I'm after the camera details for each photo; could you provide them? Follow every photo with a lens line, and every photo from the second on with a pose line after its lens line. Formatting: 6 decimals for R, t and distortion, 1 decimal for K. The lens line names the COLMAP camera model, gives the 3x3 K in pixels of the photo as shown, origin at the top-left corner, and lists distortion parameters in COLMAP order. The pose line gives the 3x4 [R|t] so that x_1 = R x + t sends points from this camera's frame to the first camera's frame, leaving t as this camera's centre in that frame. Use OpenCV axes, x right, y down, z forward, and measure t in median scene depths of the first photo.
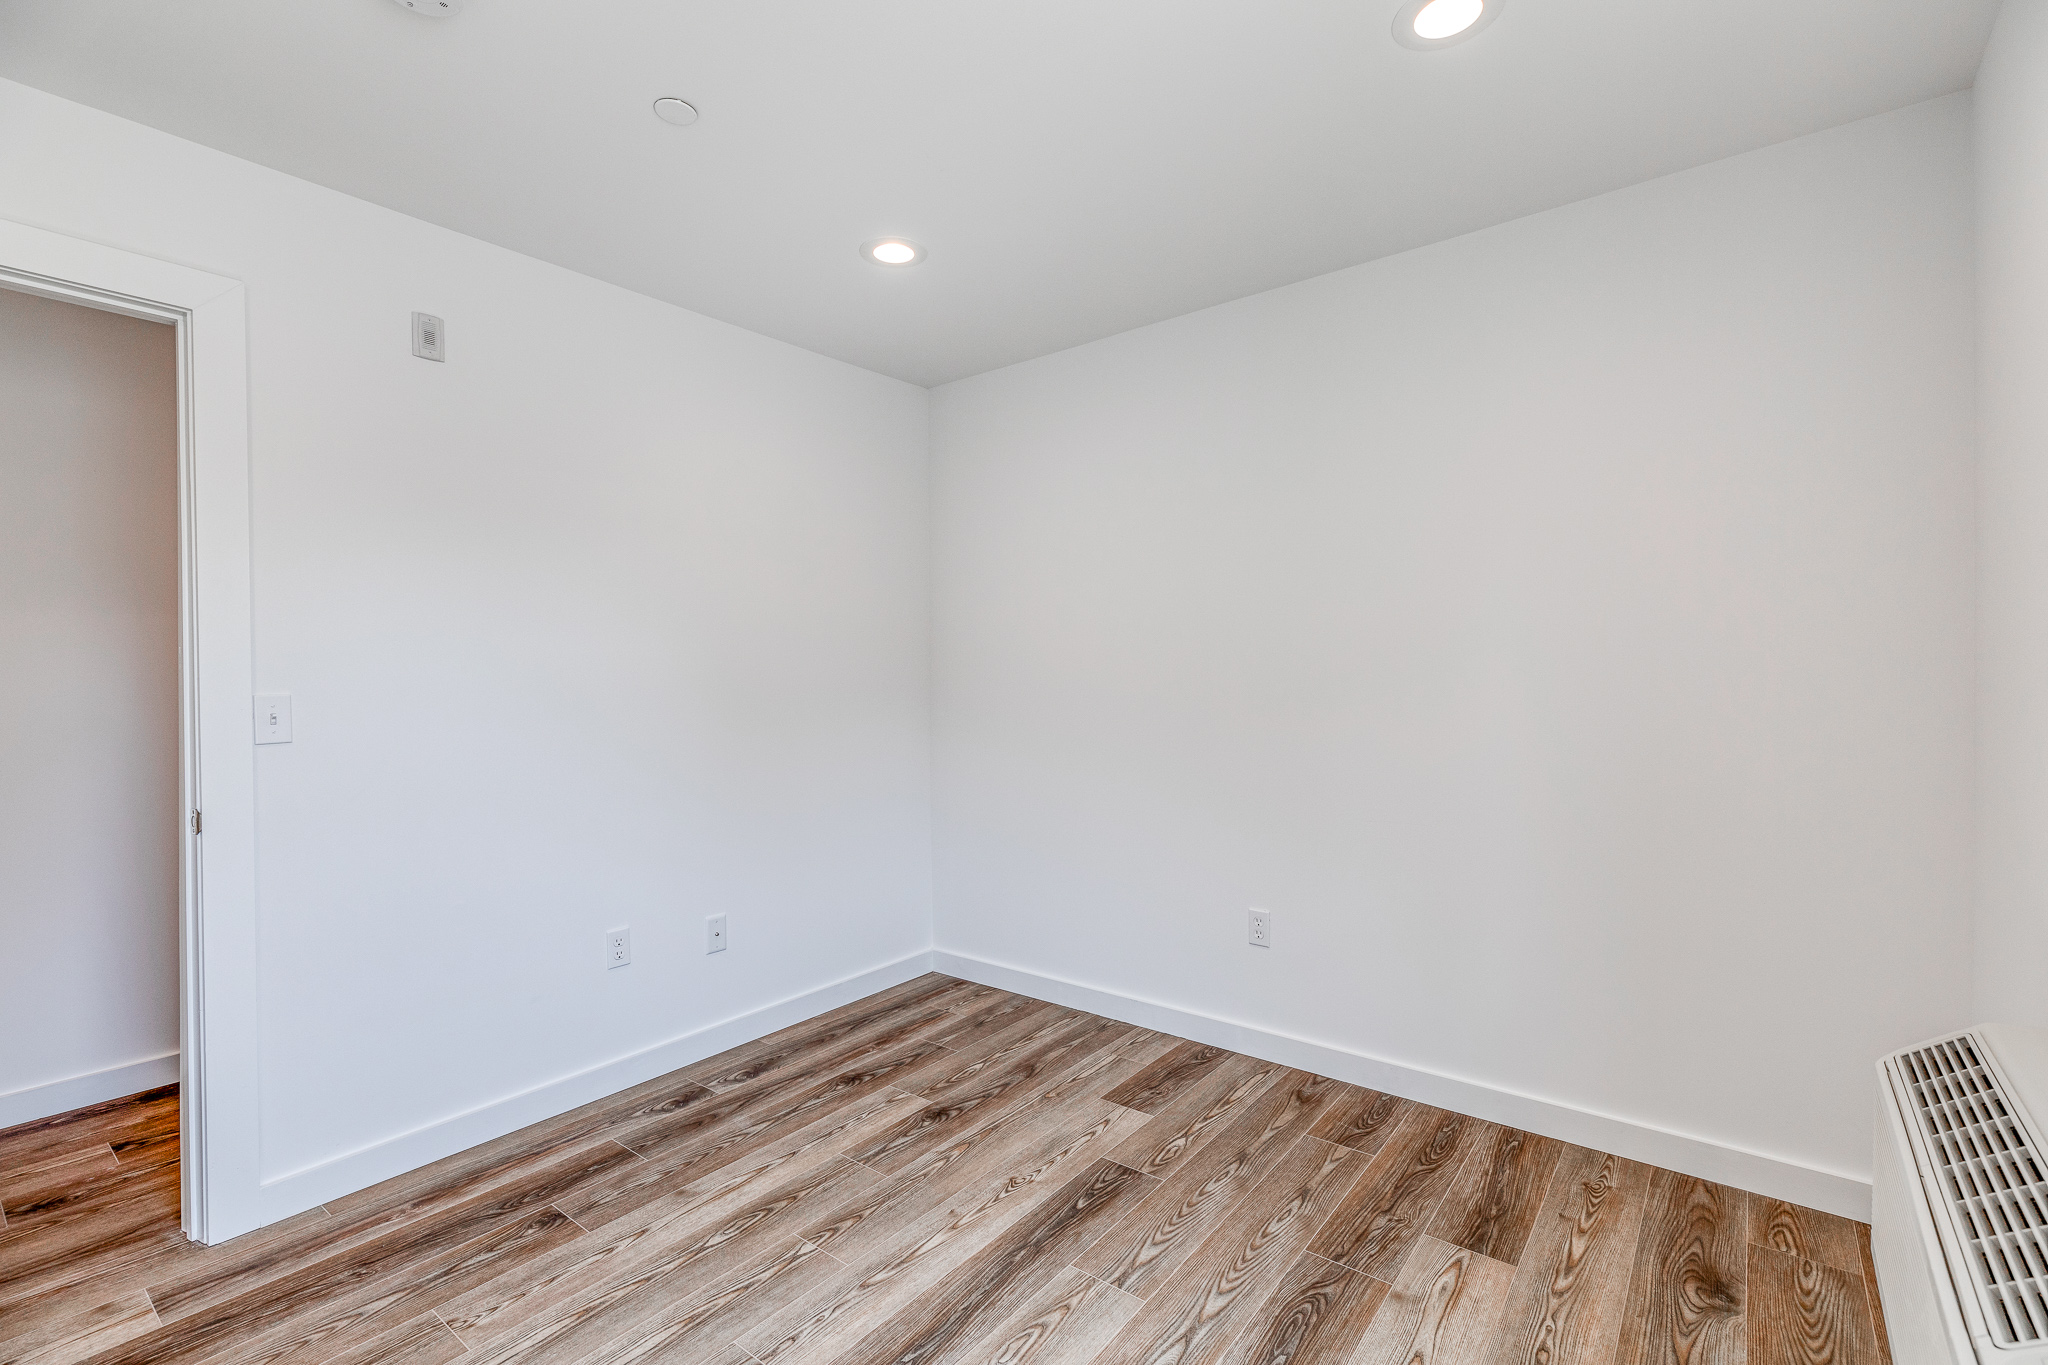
lens RADIAL K [[923.9, 0, 1032.8], [0, 923.9, 687.2], [0, 0, 1]] dist [0.007599, -0.002057]
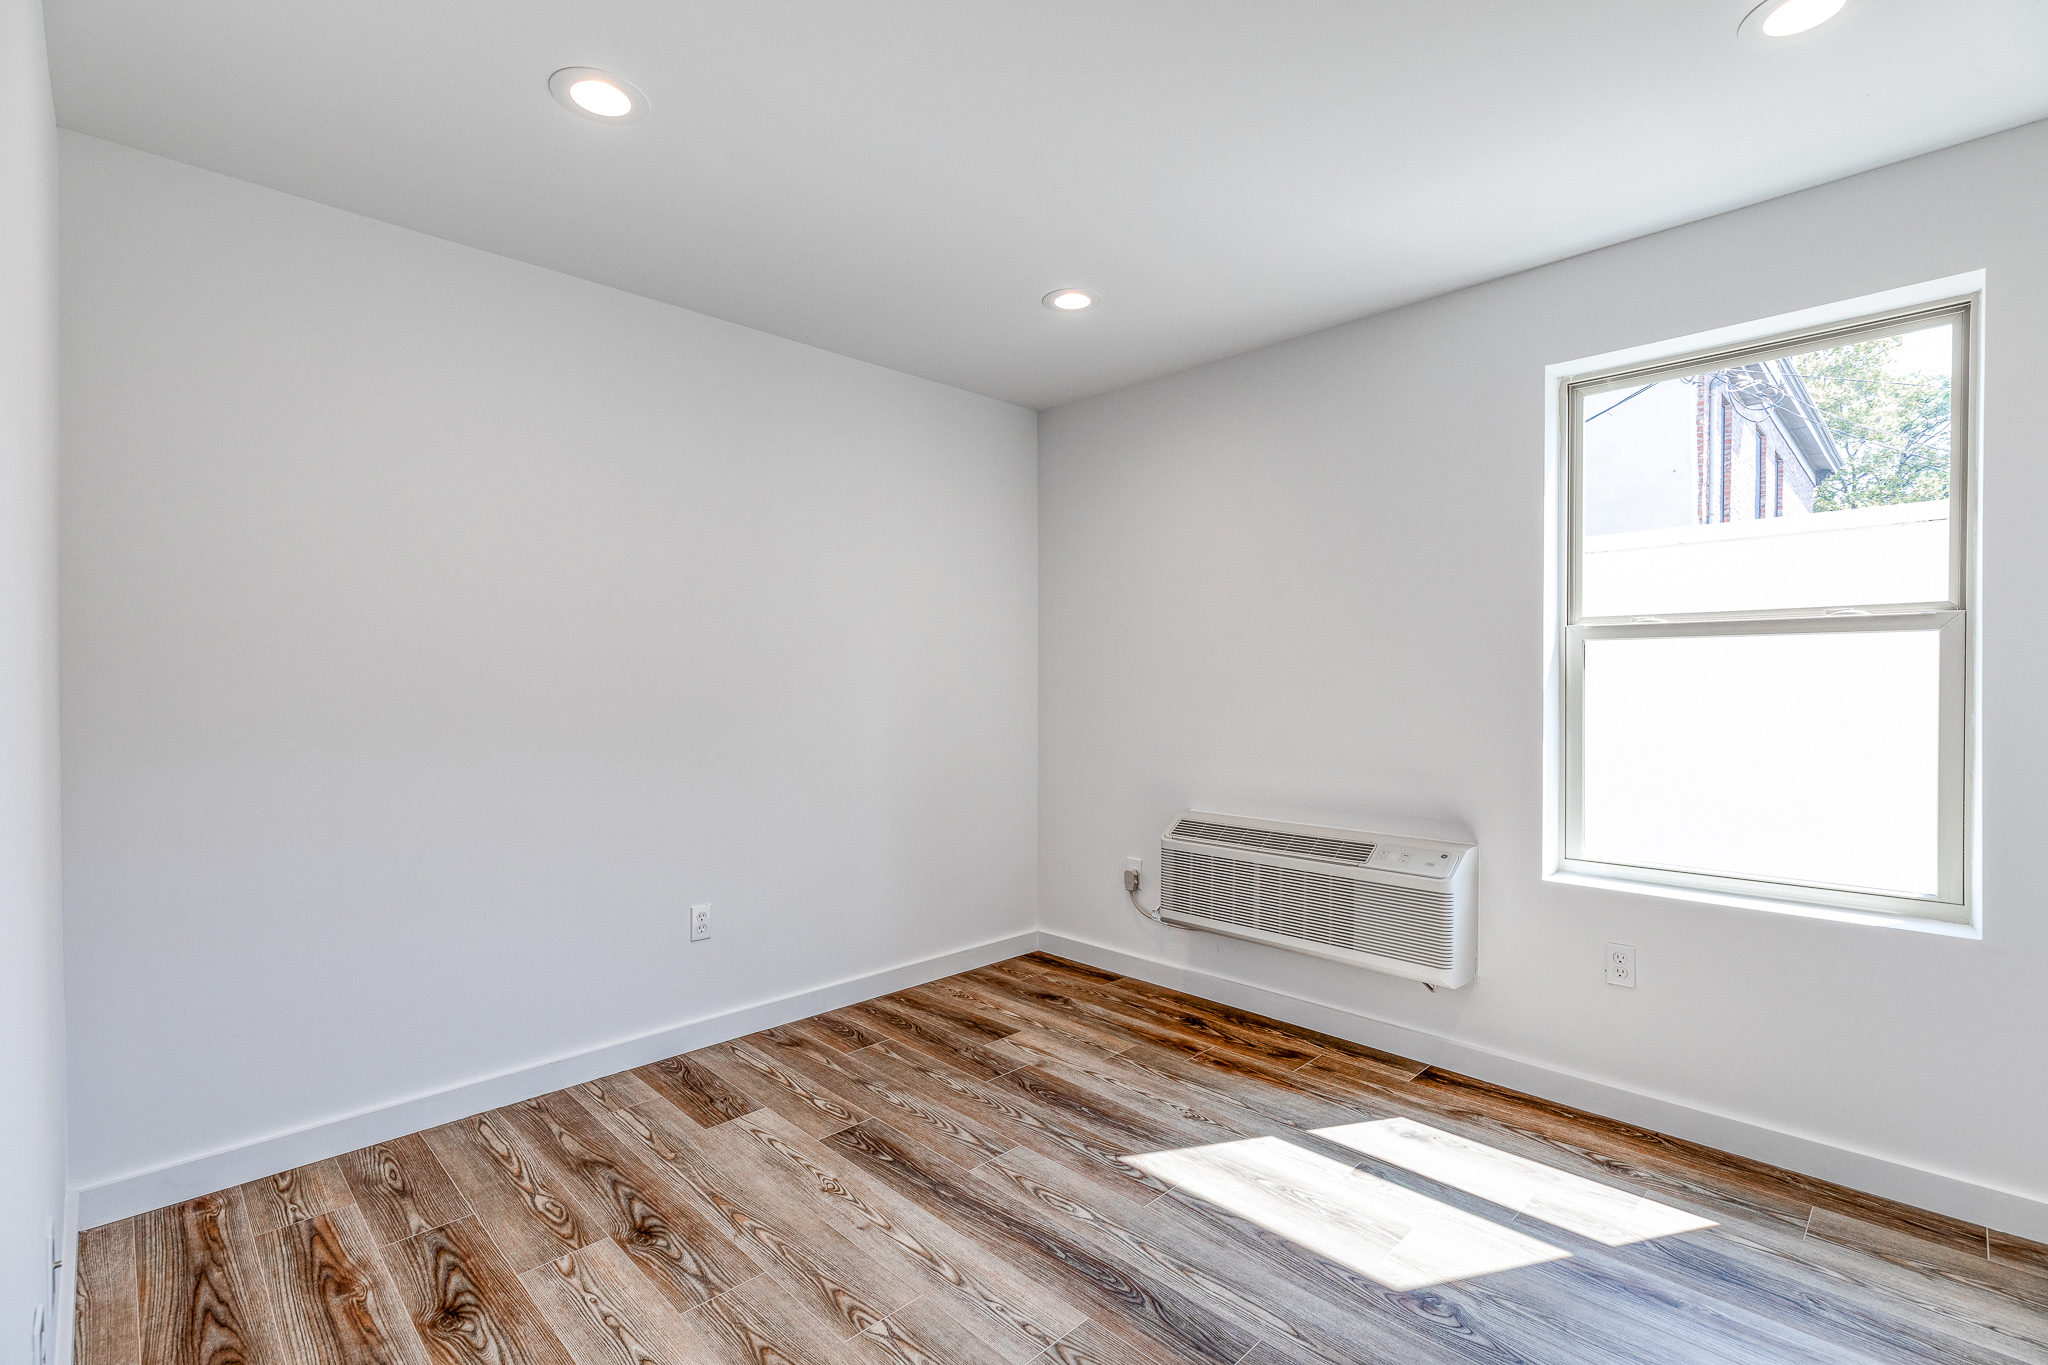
lens RADIAL K [[923.9, 0, 1023.5], [0, 923.9, 698.3], [0, 0, 1]] dist [0.007599, -0.002057]
pose [[0.124410, -0.009413, 0.992186, -0.870611], [0.017811, 0.999815, 0.007252, 0.010400], [-0.992071, 0.016769, 0.124554, 0.602816]]
